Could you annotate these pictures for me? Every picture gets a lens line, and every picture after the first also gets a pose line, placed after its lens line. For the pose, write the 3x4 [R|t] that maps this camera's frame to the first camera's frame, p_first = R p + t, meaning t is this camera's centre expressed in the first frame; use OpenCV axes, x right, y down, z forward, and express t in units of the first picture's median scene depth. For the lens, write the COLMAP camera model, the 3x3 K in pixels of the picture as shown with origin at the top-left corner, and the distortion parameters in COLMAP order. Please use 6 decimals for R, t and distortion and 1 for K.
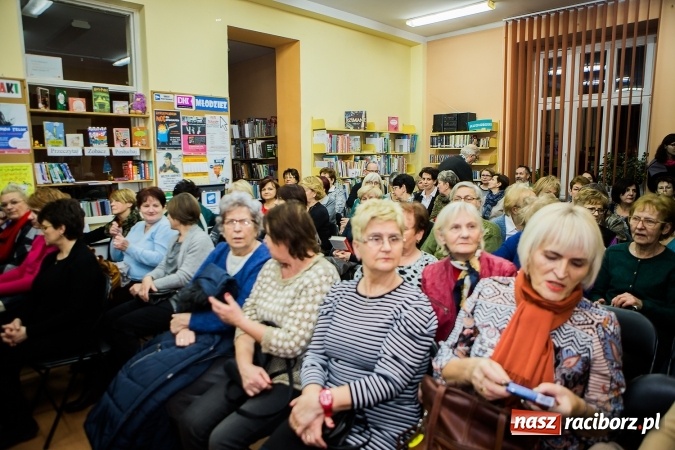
lens RADIAL K [[458.2, 0, 337.5], [0, 458.2, 225.0], [0, 0, 1]] dist [-0.124205, 0.079592]
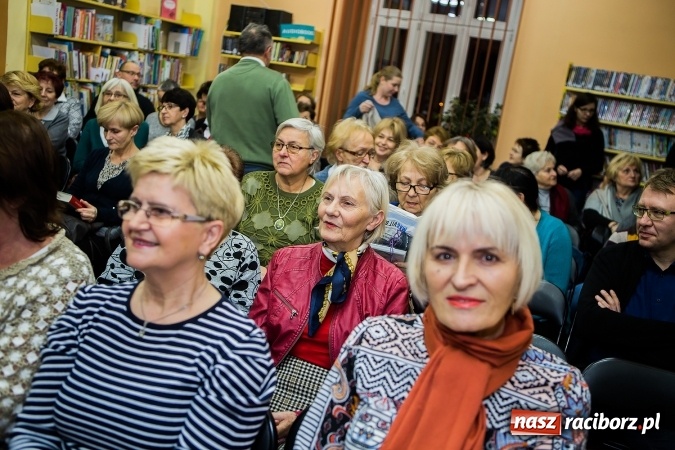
lens RADIAL K [[637.8, 0, 337.5], [0, 637.8, 225.0], [0, 0, 1]] dist [-0.103575, 0.150980]
pose [[0.909071, 0.059710, 0.412340, -0.009855], [-0.099174, 0.992242, 0.074962, -0.006934], [-0.404666, -0.109039, 0.907941, 0.065634]]
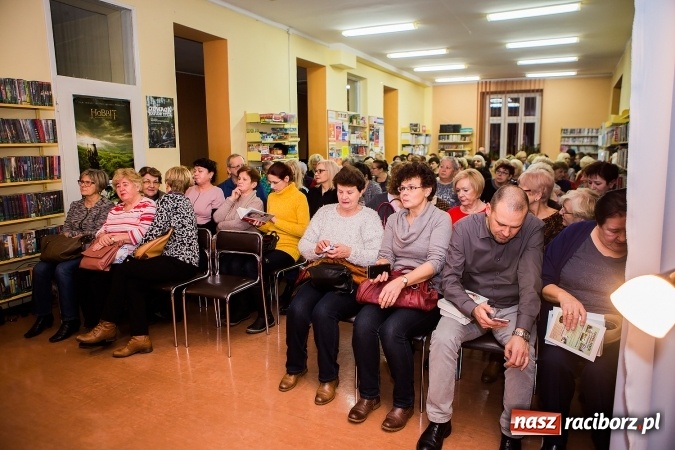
lens RADIAL K [[458.2, 0, 337.5], [0, 458.2, 225.0], [0, 0, 1]] dist [-0.124205, 0.079592]
pose [[0.958739, -0.048048, 0.280197, -0.897949], [0.042238, 0.998750, 0.026741, 0.138835], [-0.281131, -0.013802, 0.959570, -0.879292]]
